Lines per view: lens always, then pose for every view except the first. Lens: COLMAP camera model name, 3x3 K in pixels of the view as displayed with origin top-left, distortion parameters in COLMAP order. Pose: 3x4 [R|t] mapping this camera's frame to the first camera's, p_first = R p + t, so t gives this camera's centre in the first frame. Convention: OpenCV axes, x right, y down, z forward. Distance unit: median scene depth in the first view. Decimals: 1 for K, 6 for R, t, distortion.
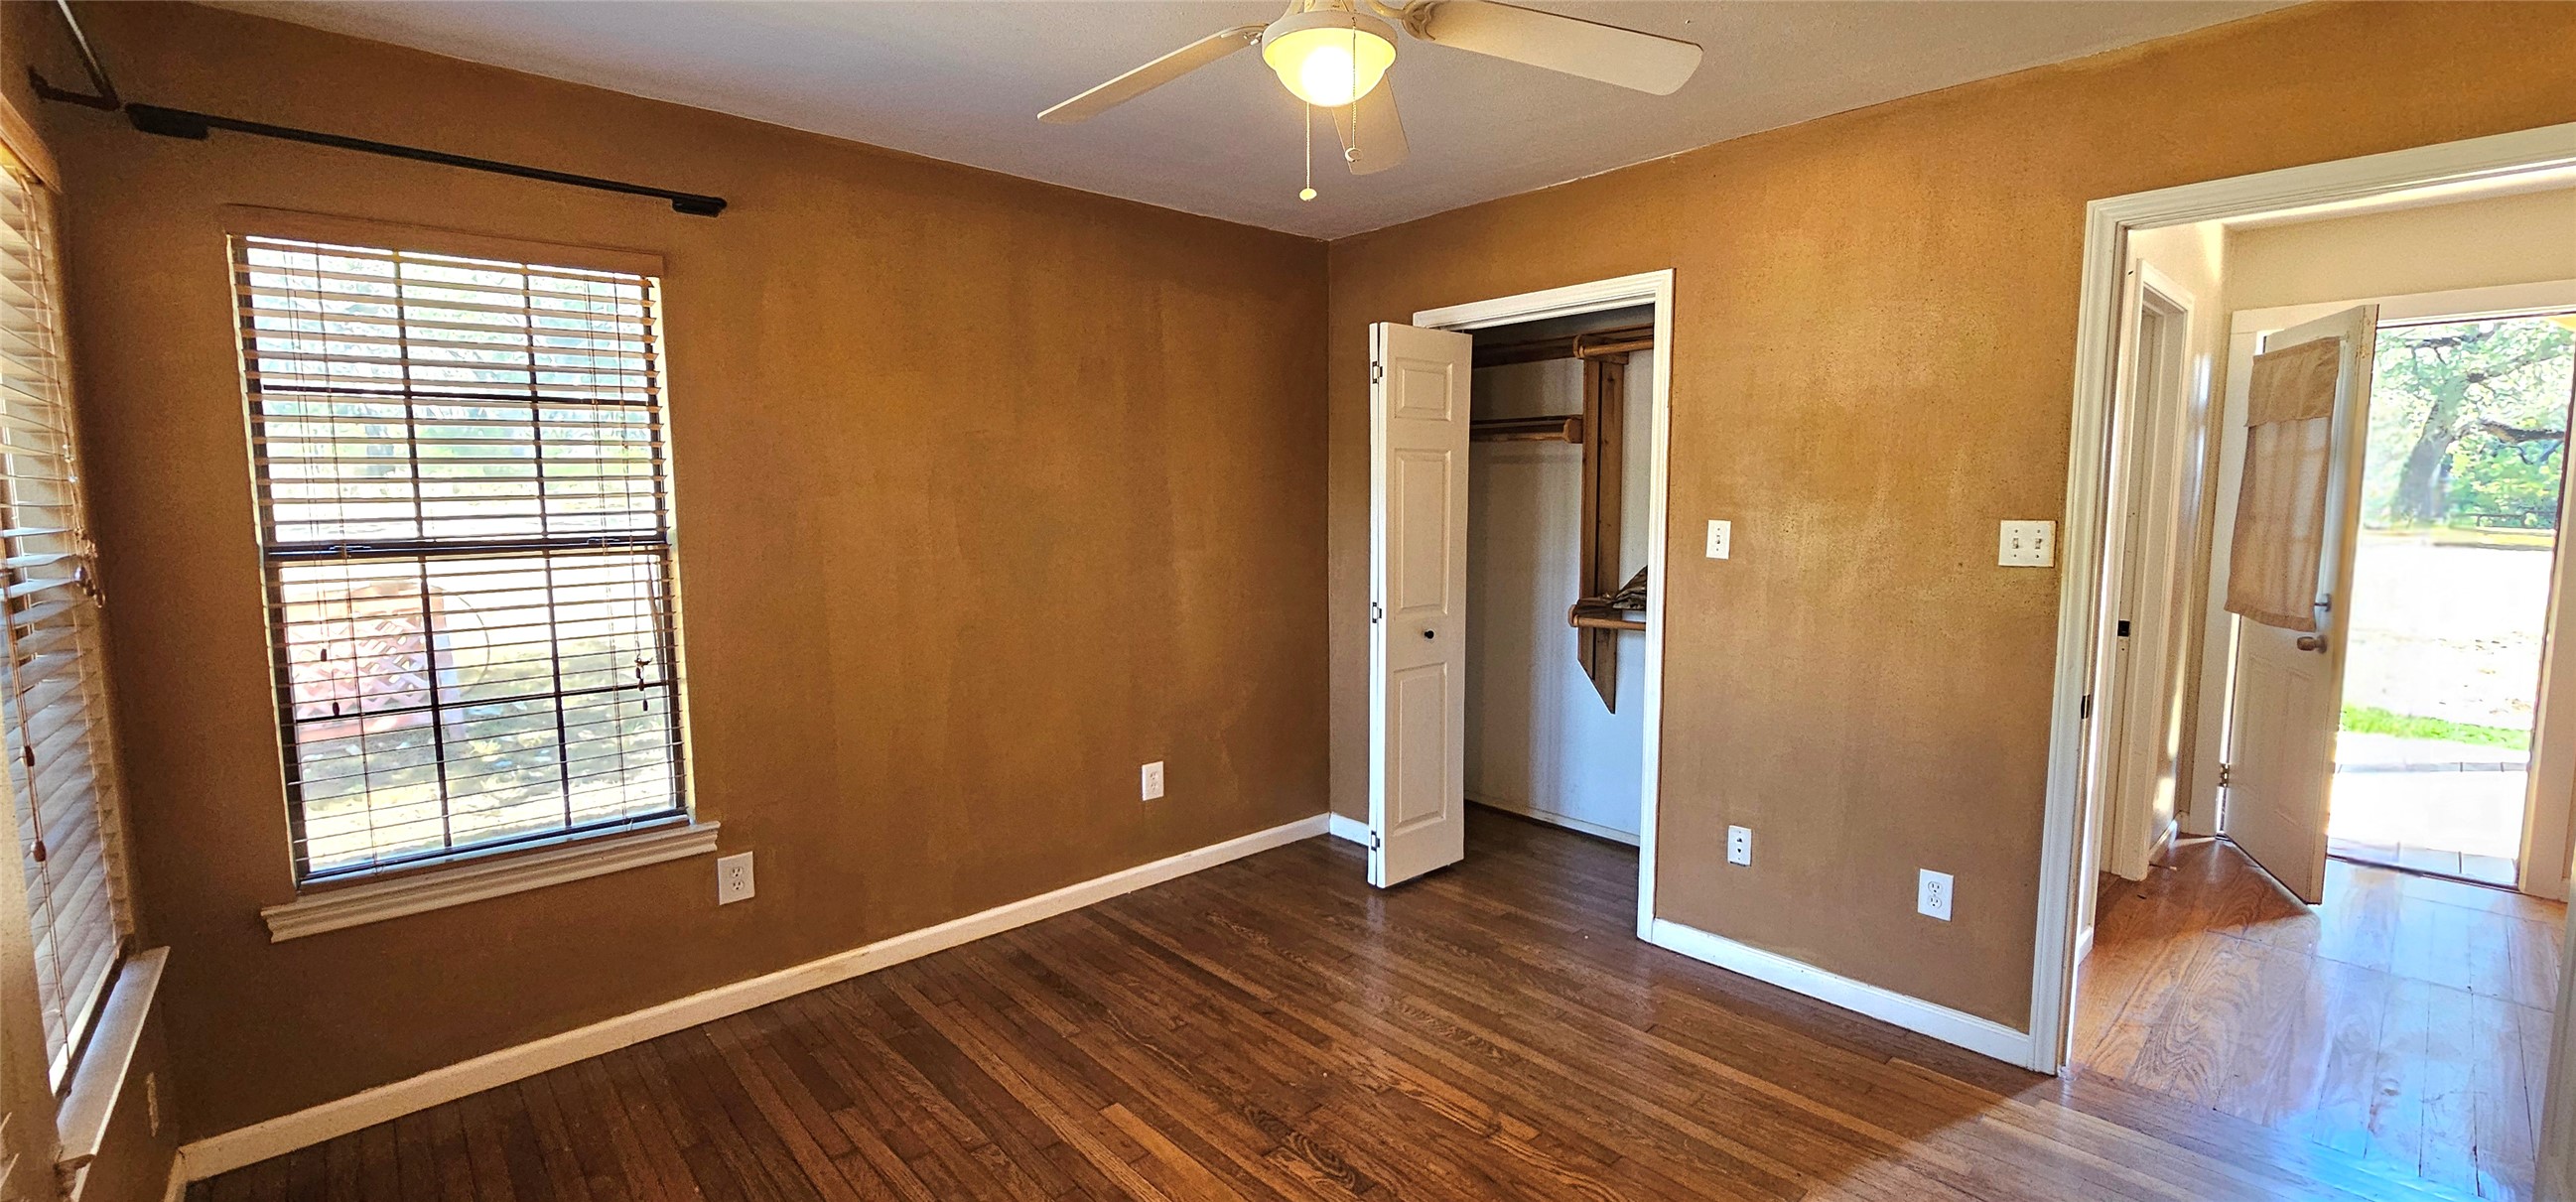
lens RADIAL K [[1059.1, 0, 1288.0], [0, 1059.1, 601.0], [0, 0, 1]] dist [-0.000316, -0.000046]
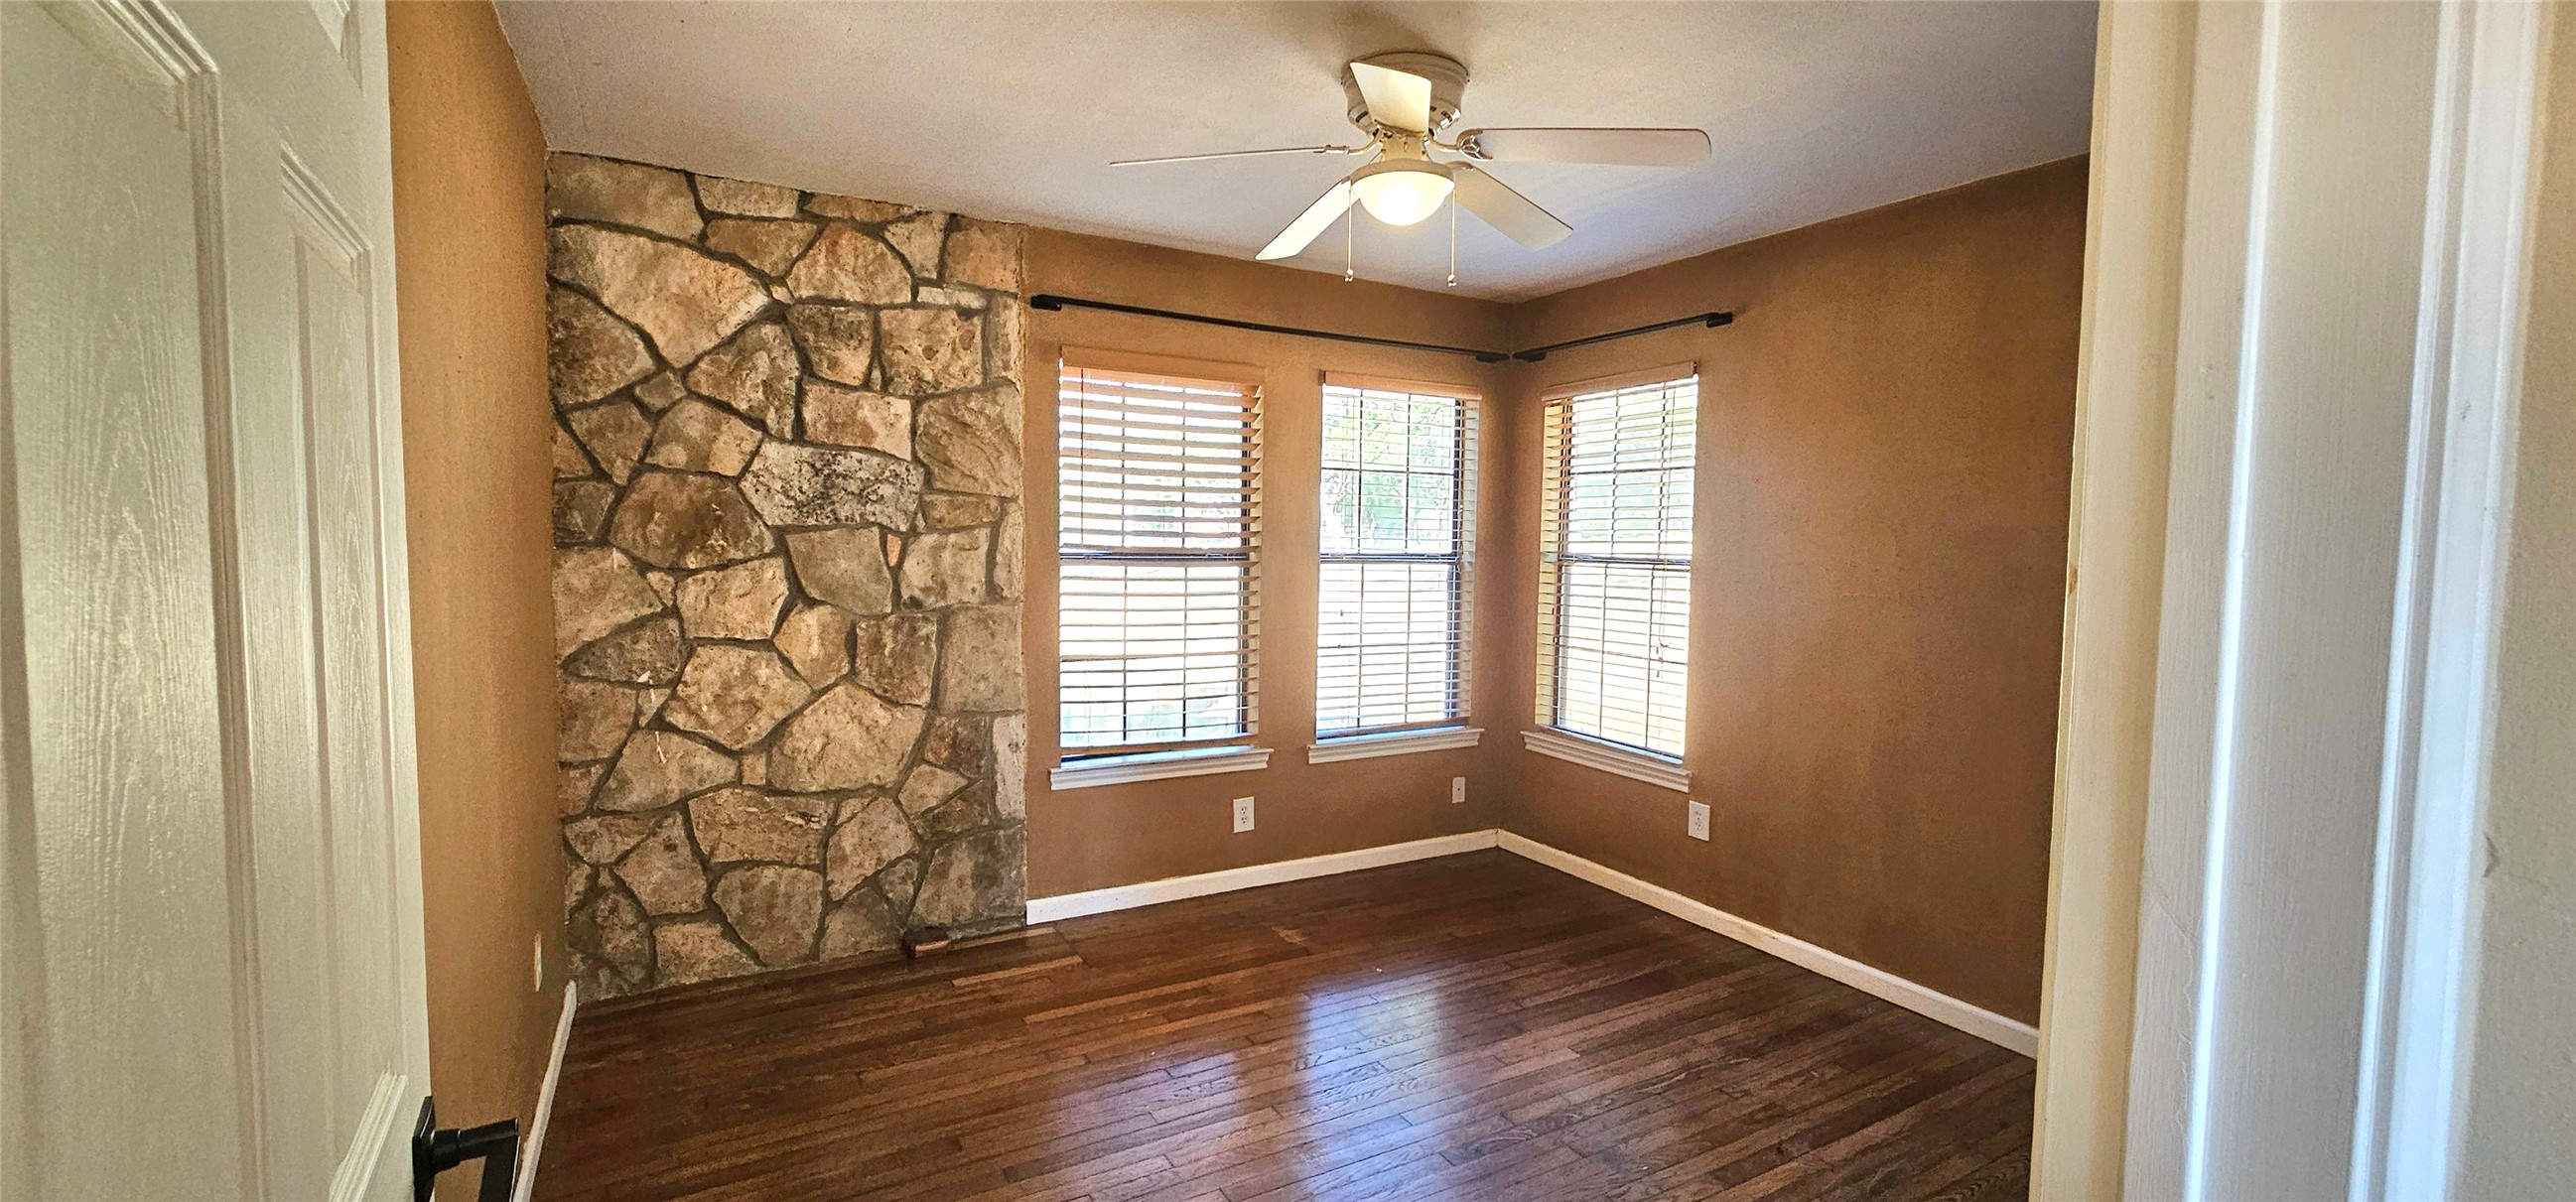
lens RADIAL K [[1059.1, 0, 1288.0], [0, 1059.1, 601.0], [0, 0, 1]] dist [-0.000316, -0.000046]
pose [[-0.213618, 0.079154, -0.973705, 0.899550], [-0.101323, 0.989542, 0.102670, -0.099684], [0.971649, 0.120591, -0.203364, 0.770519]]
